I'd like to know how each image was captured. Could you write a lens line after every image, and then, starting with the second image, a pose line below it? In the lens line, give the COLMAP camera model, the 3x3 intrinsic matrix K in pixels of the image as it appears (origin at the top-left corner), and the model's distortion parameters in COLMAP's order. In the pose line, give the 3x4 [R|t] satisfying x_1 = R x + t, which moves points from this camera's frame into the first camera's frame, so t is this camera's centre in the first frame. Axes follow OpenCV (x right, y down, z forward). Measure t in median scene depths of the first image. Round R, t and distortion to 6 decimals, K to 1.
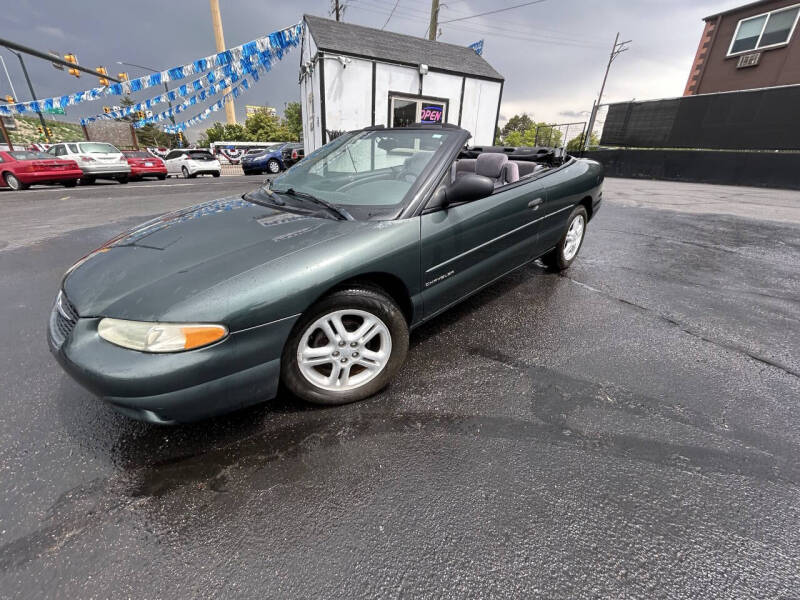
lens RADIAL K [[329.8, 0, 398.0], [0, 329.8, 298.6], [0, 0, 1]] dist [0.001660, 0.000454]
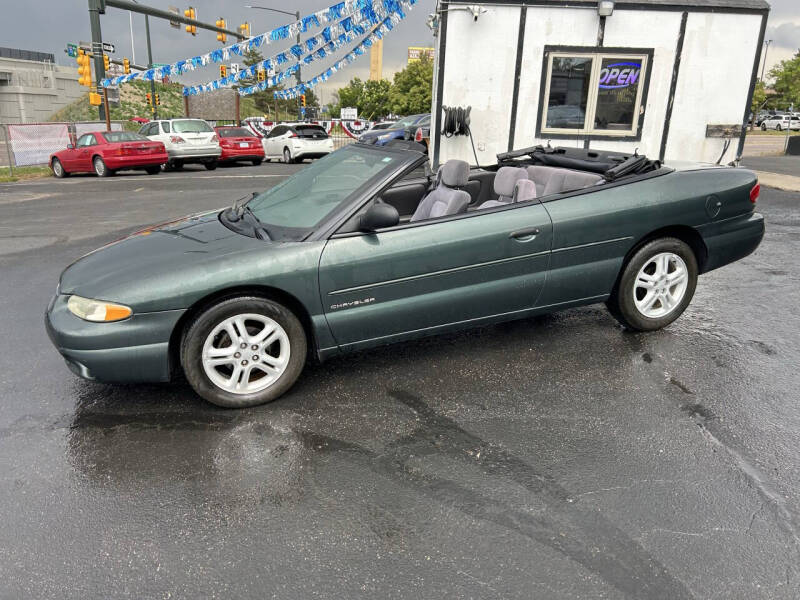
lens RADIAL K [[610.2, 0, 388.1], [0, 610.2, 297.1], [0, 0, 1]] dist [0.051242, -0.048051]
pose [[0.912058, 0.102292, -0.397097, 0.241809], [-0.152496, 0.983543, -0.096894, 0.020073], [0.380650, 0.148929, 0.912648, -0.155768]]
